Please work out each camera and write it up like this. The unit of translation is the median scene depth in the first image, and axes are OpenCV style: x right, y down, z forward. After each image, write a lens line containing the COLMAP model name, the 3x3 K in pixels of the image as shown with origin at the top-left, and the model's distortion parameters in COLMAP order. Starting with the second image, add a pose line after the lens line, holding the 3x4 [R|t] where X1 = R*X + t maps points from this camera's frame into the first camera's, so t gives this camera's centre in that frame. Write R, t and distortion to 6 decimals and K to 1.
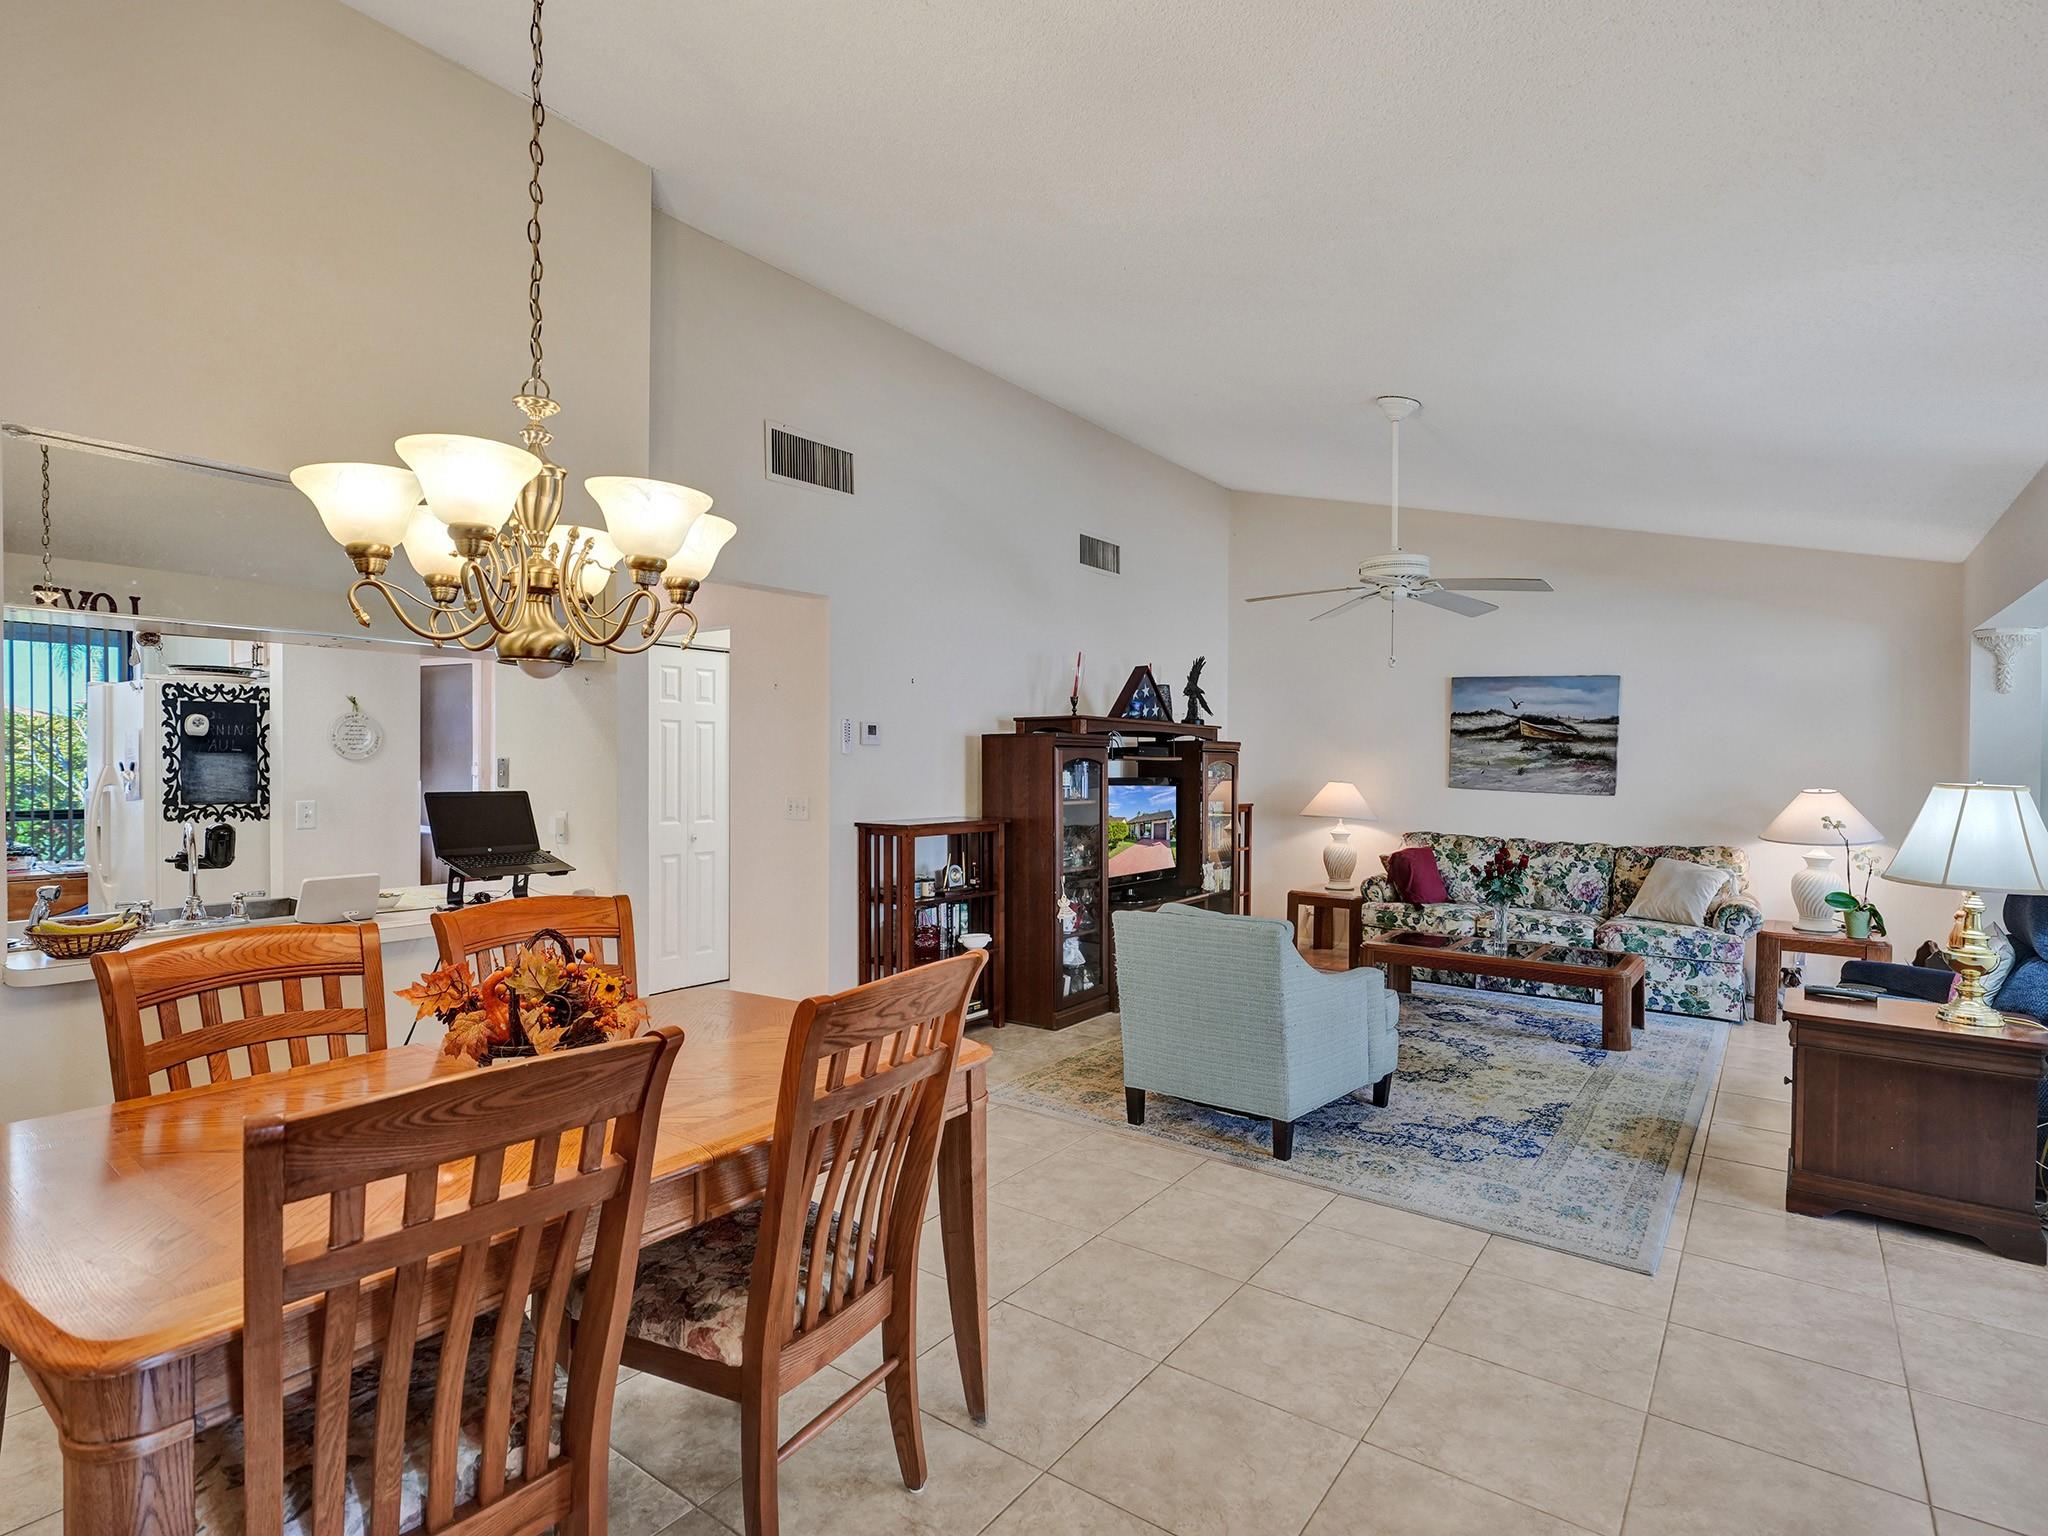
lens RADIAL K [[1037.8, 0, 1022.0], [0, 1037.8, 780.2], [0, 0, 1]] dist [-0.002774, -0.000741]
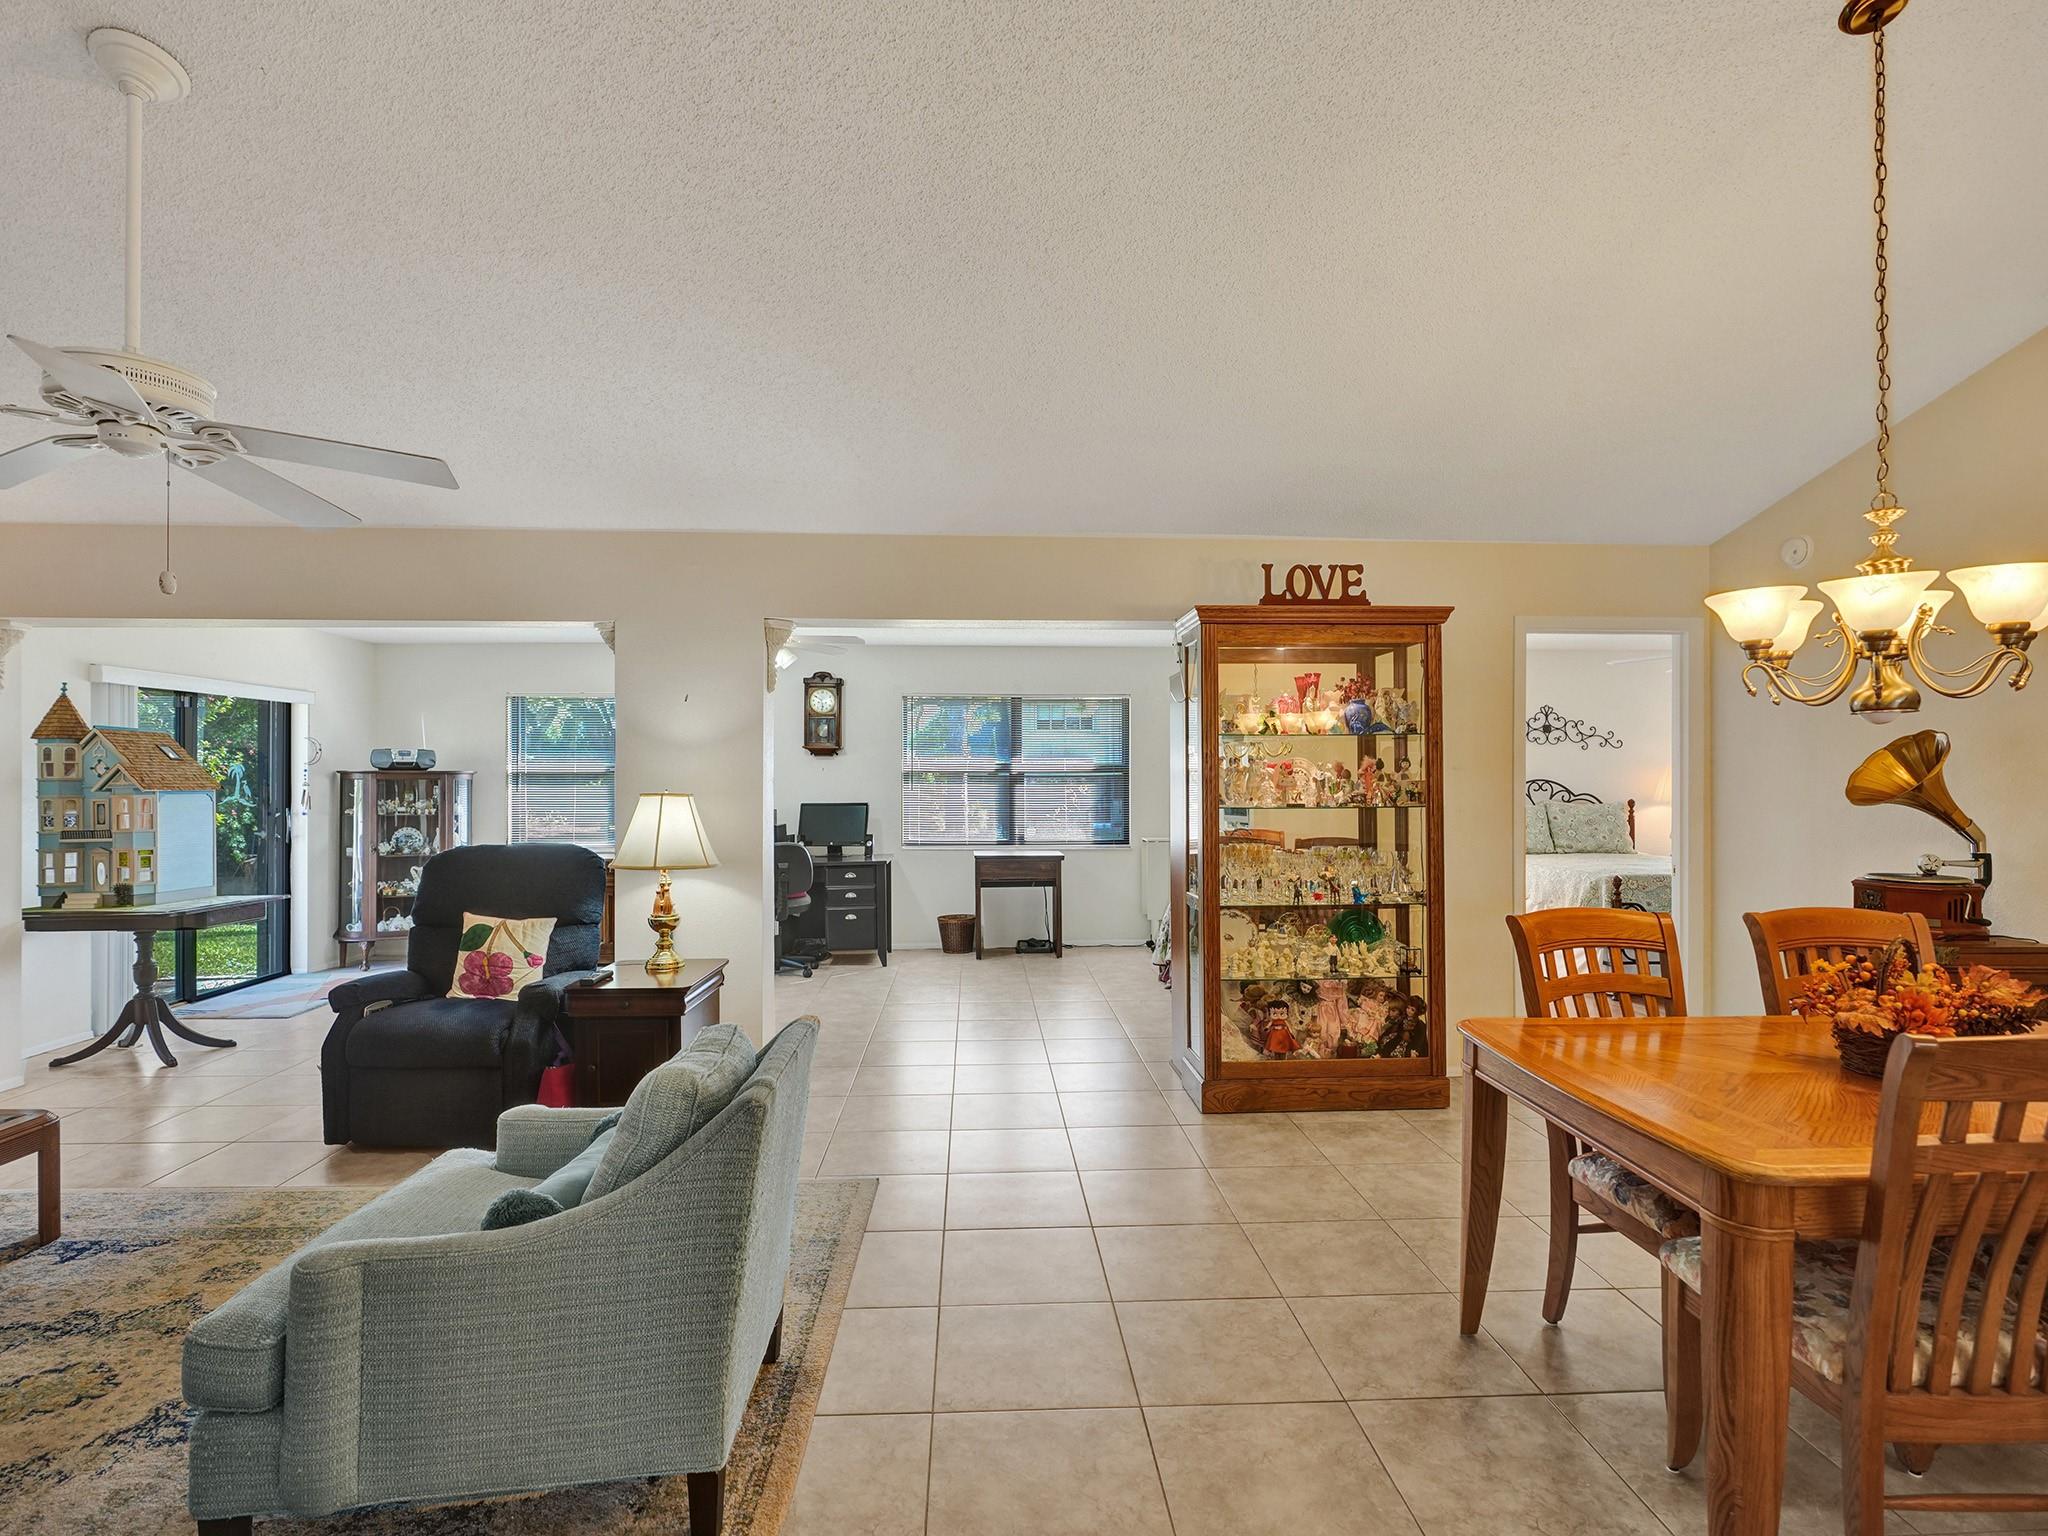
lens RADIAL K [[1031.2, 0, 1022.4], [0, 1031.2, 772.6], [0, 0, 1]] dist [-0.003839, -0.001671]
pose [[-0.629347, -0.003977, 0.777114, -0.222723], [0.010546, 0.999851, 0.013657, -0.018984], [-0.777053, 0.016790, -0.629211, 0.745871]]
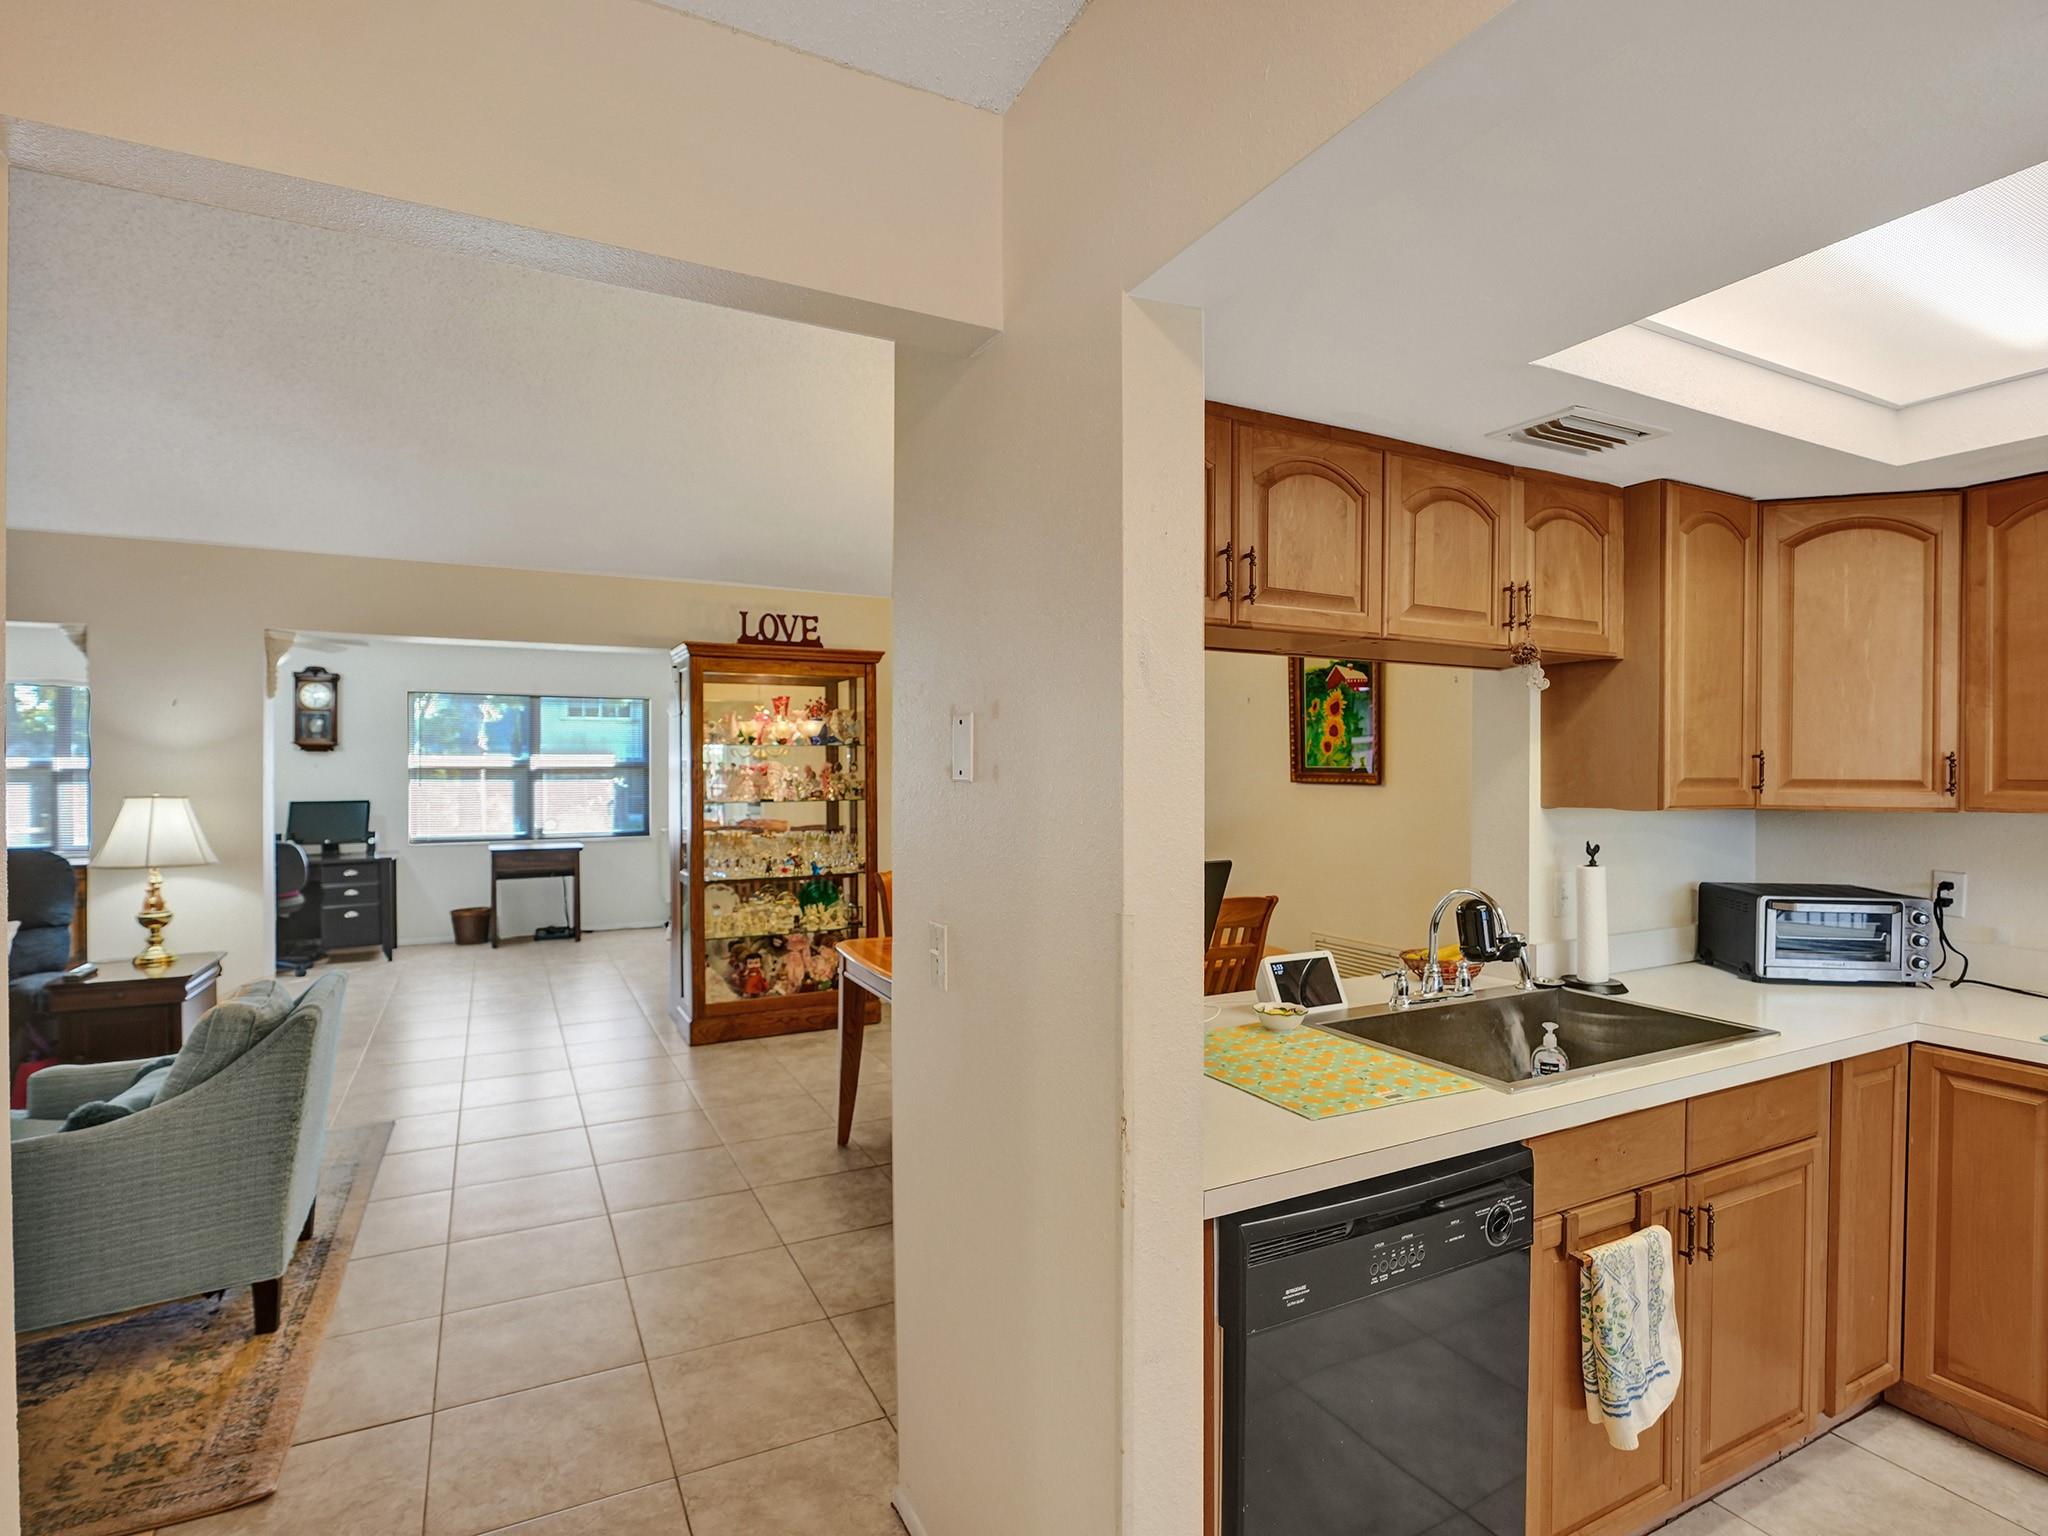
lens RADIAL K [[1016.4, 0, 1015.3], [0, 1016.4, 771.7], [0, 0, 1]] dist [-0.003998, -0.007099]
pose [[-0.894743, -0.010791, 0.446451, -0.390025], [0.000460, 0.999685, 0.025085, -0.032556], [-0.446581, 0.022651, -0.894456, 0.860674]]
